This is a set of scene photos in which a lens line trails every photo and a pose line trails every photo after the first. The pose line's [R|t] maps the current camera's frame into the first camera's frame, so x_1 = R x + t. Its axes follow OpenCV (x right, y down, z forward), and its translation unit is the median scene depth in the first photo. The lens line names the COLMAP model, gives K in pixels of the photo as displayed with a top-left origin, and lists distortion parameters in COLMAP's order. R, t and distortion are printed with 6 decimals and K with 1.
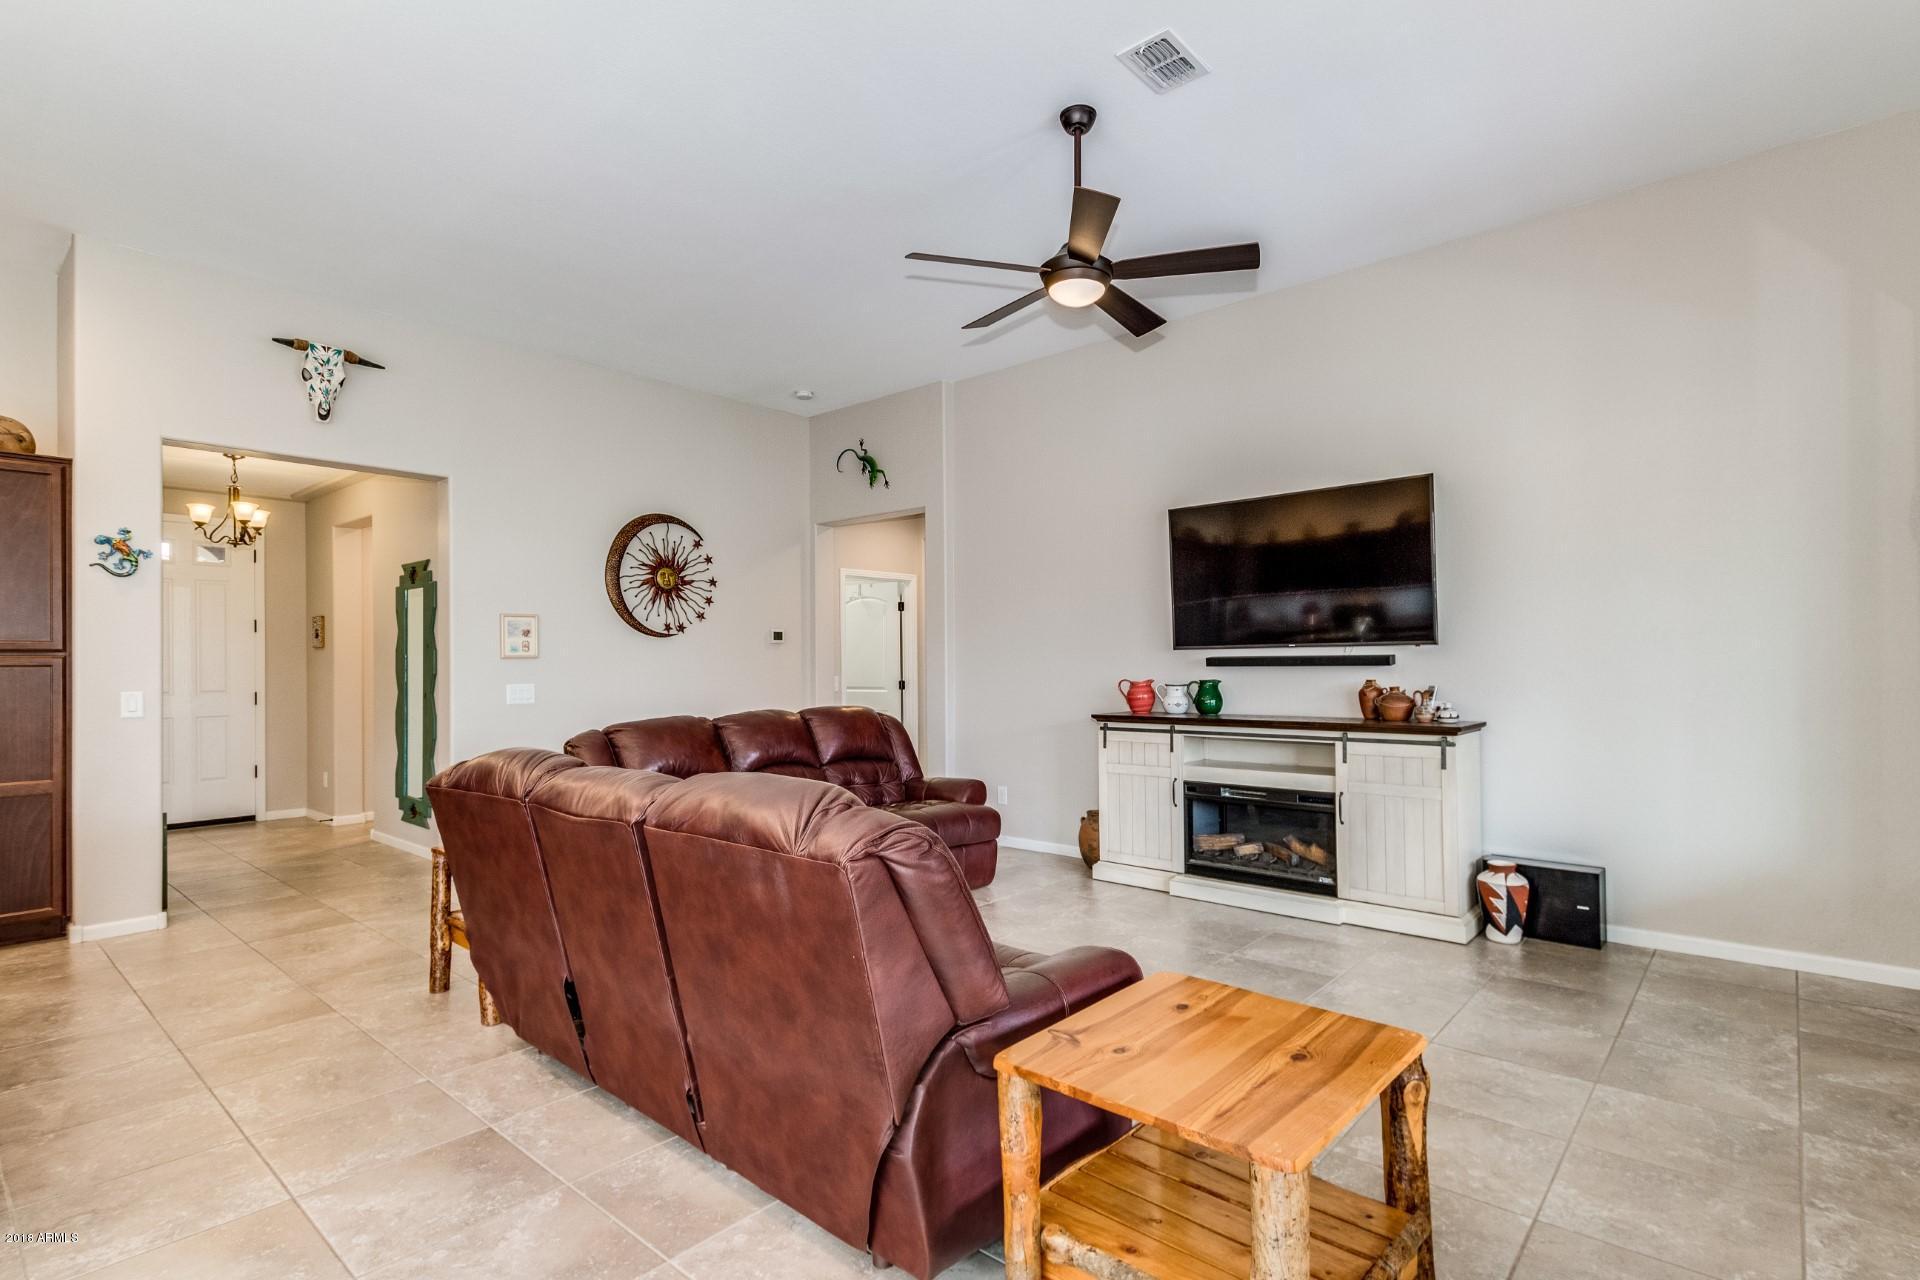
lens RADIAL K [[928.4, 0, 956.4], [0, 928.4, 652.5], [0, 0, 1]] dist [0.002569, 0.000148]
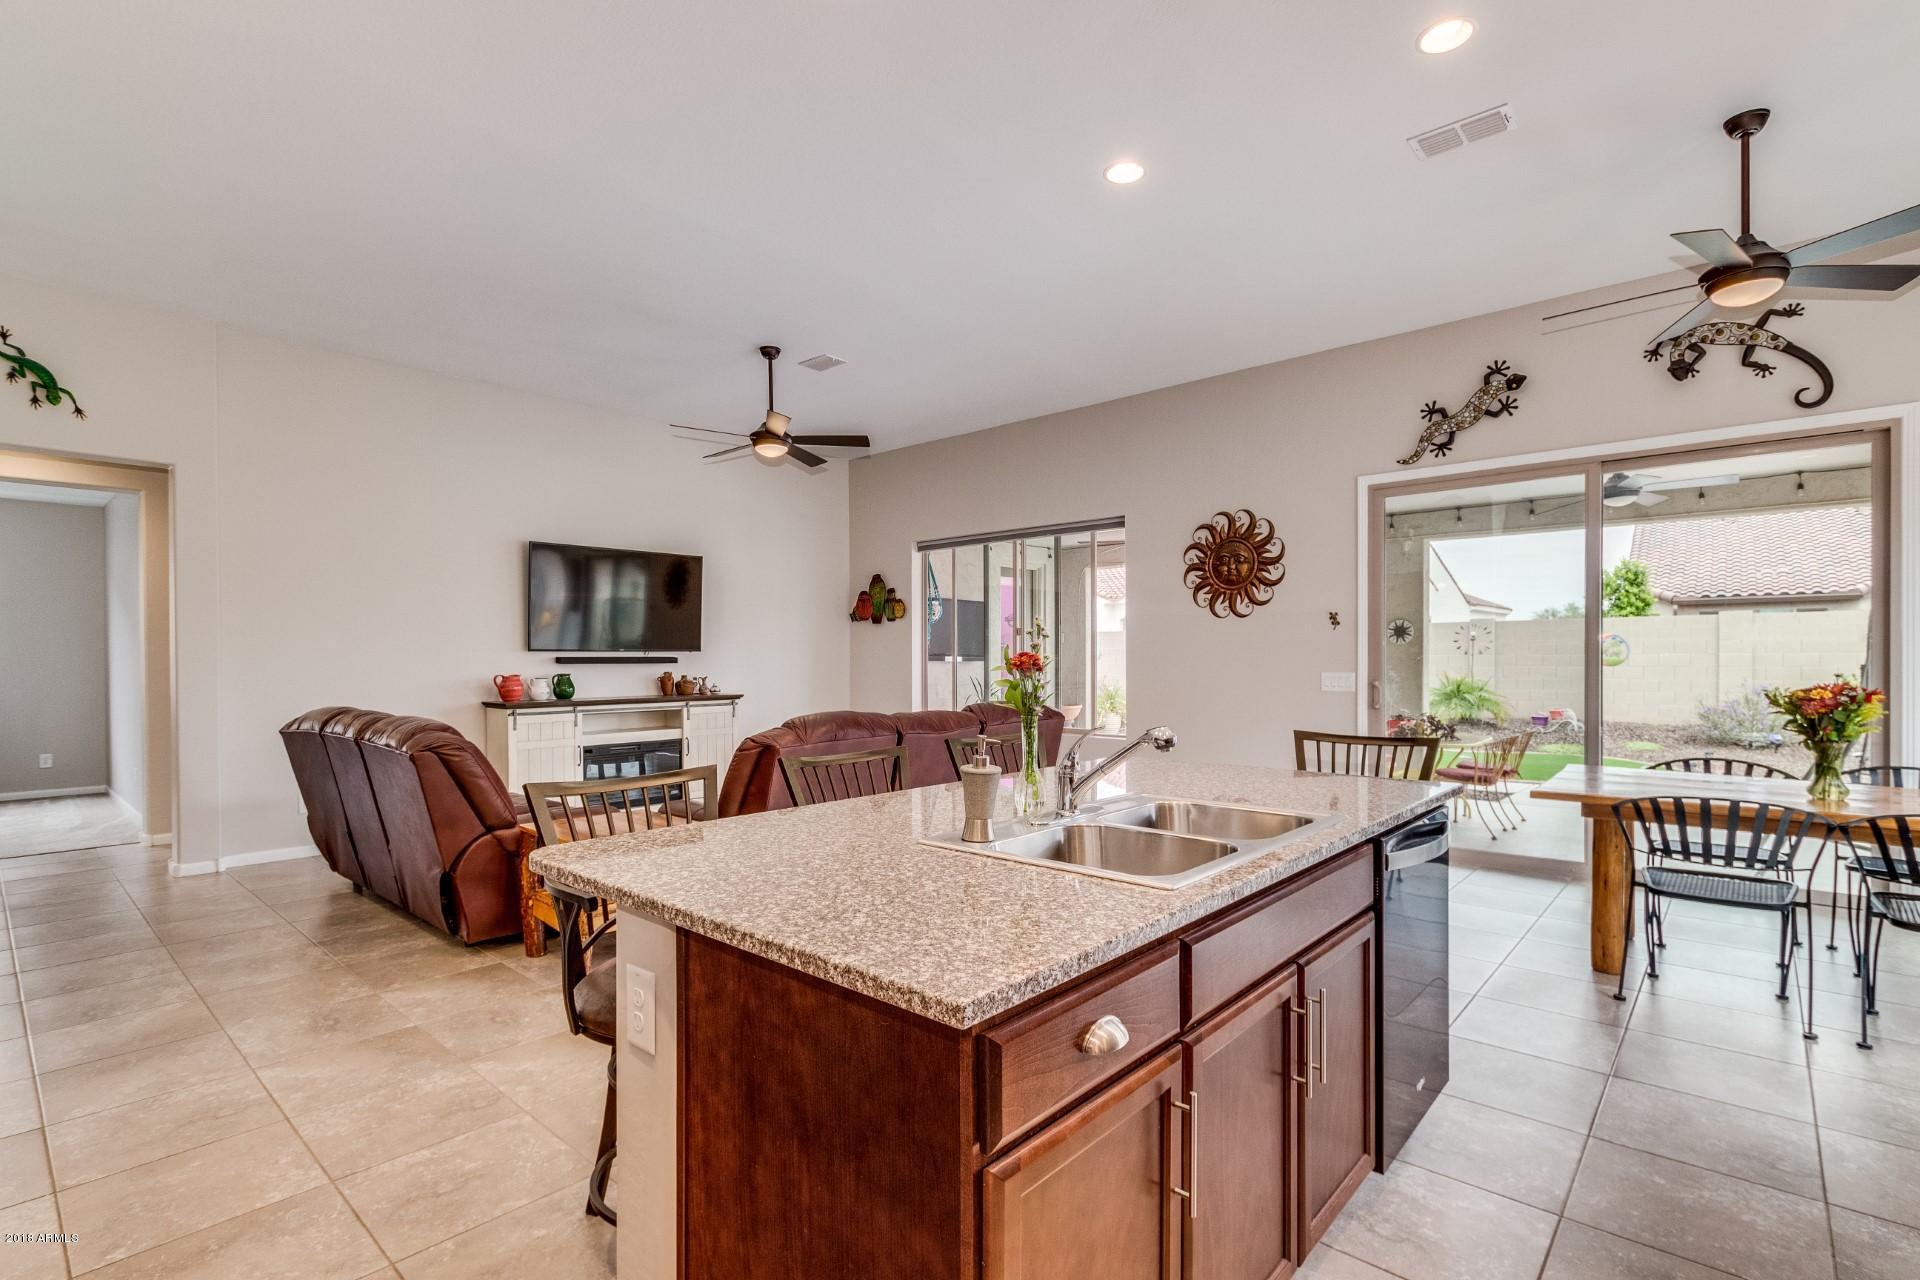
lens RADIAL K [[882.6, 0, 956.6], [0, 882.6, 648.1], [0, 0, 1]] dist [0.023988, -0.013584]
pose [[0.014652, 0.023198, 0.999624, -0.929950], [-0.008827, 0.999695, -0.023070, 0.015541], [-0.999854, -0.008486, 0.014852, 0.371911]]
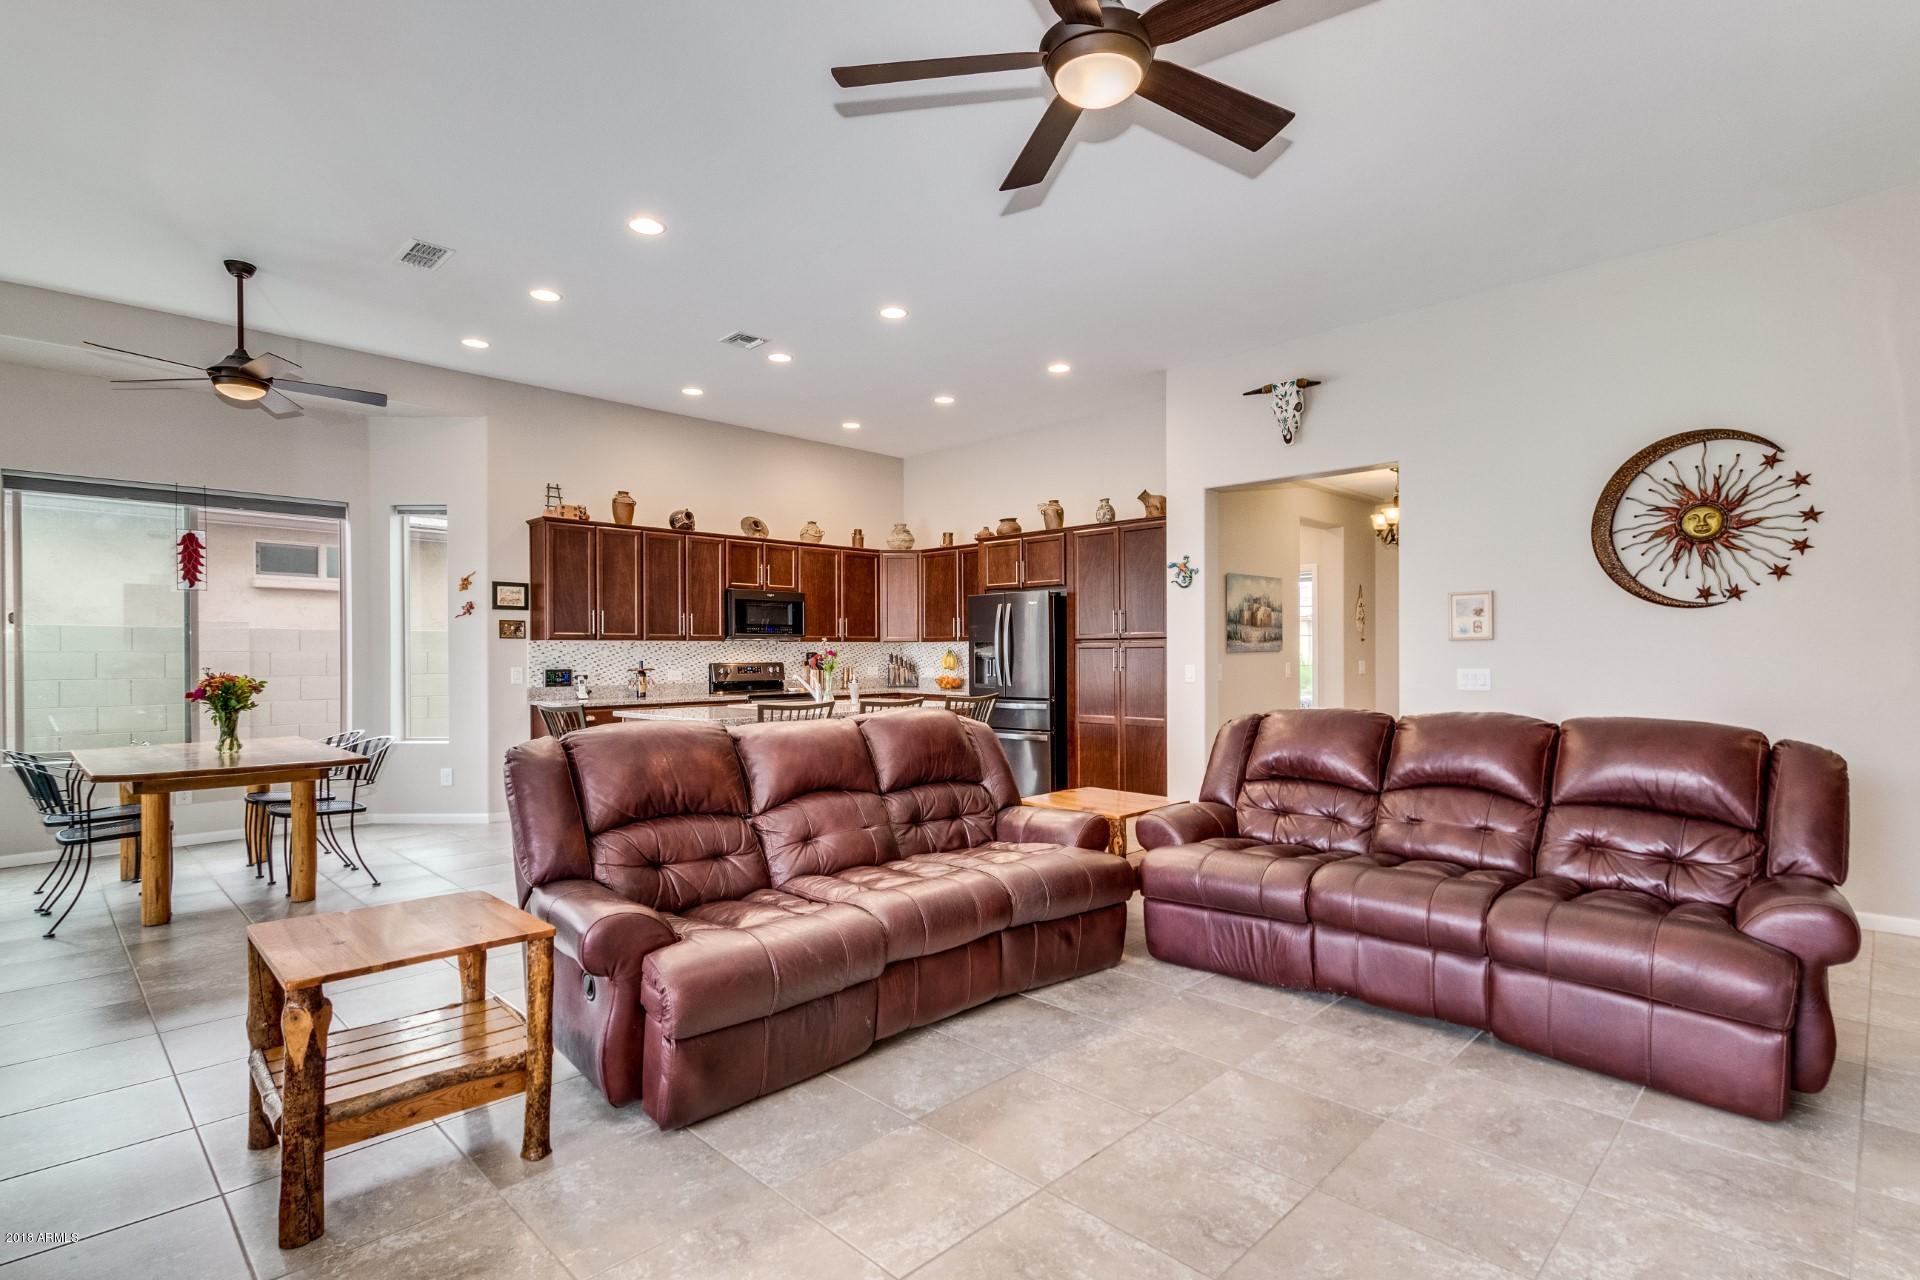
lens RADIAL K [[928.4, 0, 956.4], [0, 928.4, 652.5], [0, 0, 1]] dist [0.002569, 0.000148]
pose [[-0.065485, 0.009483, -0.997809, 0.476805], [0.015403, 0.999845, 0.008492, 0.002926], [0.997735, -0.014814, -0.065621, 0.562540]]
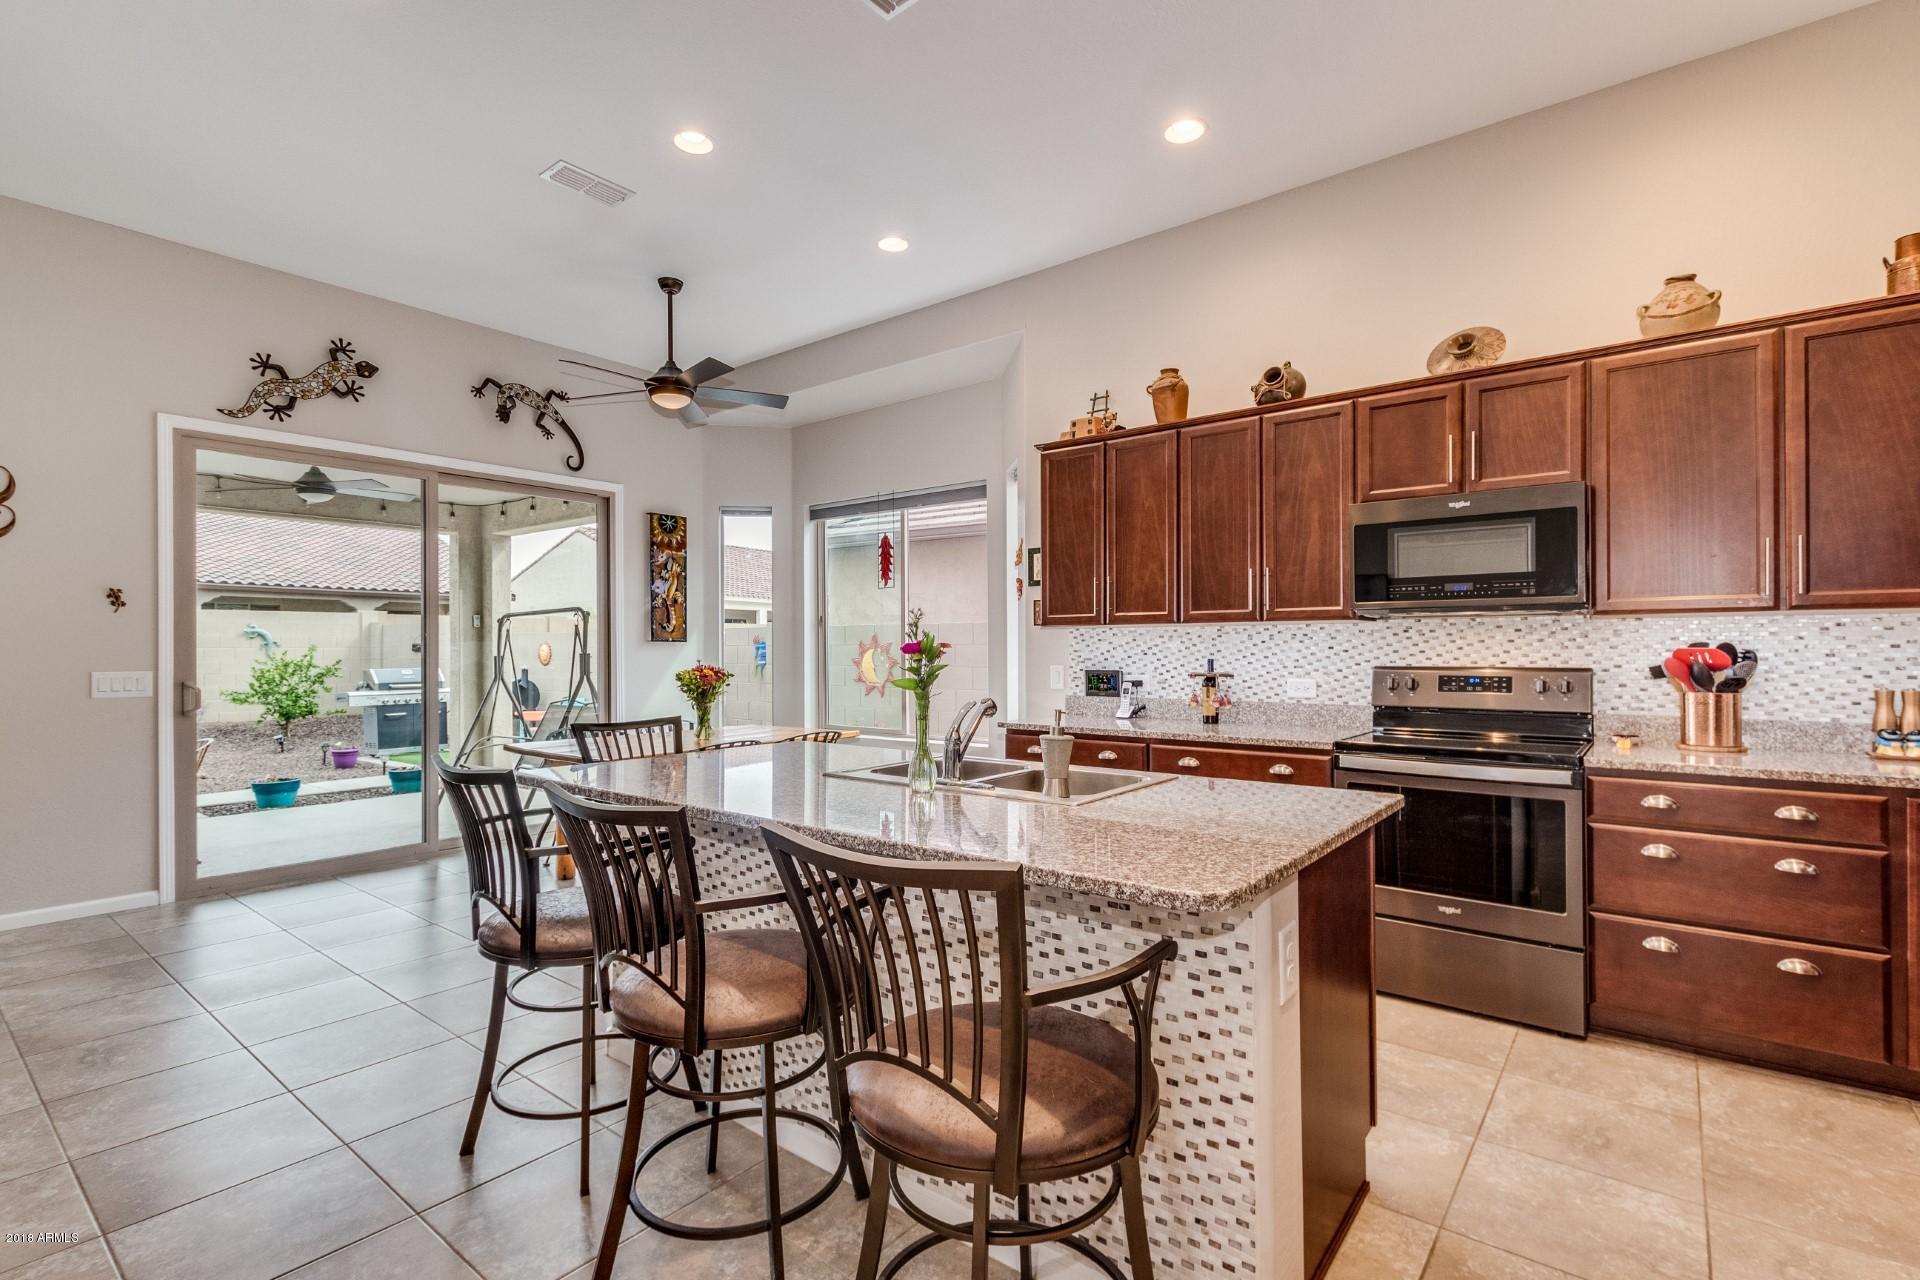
lens RADIAL K [[882.6, 0, 956.6], [0, 882.6, 648.1], [0, 0, 1]] dist [0.023988, -0.013584]
pose [[-0.998951, 0.014361, -0.043492, -0.571949], [0.014824, 0.999837, -0.010337, 0.014429], [0.043336, -0.010971, -0.999000, 0.725432]]
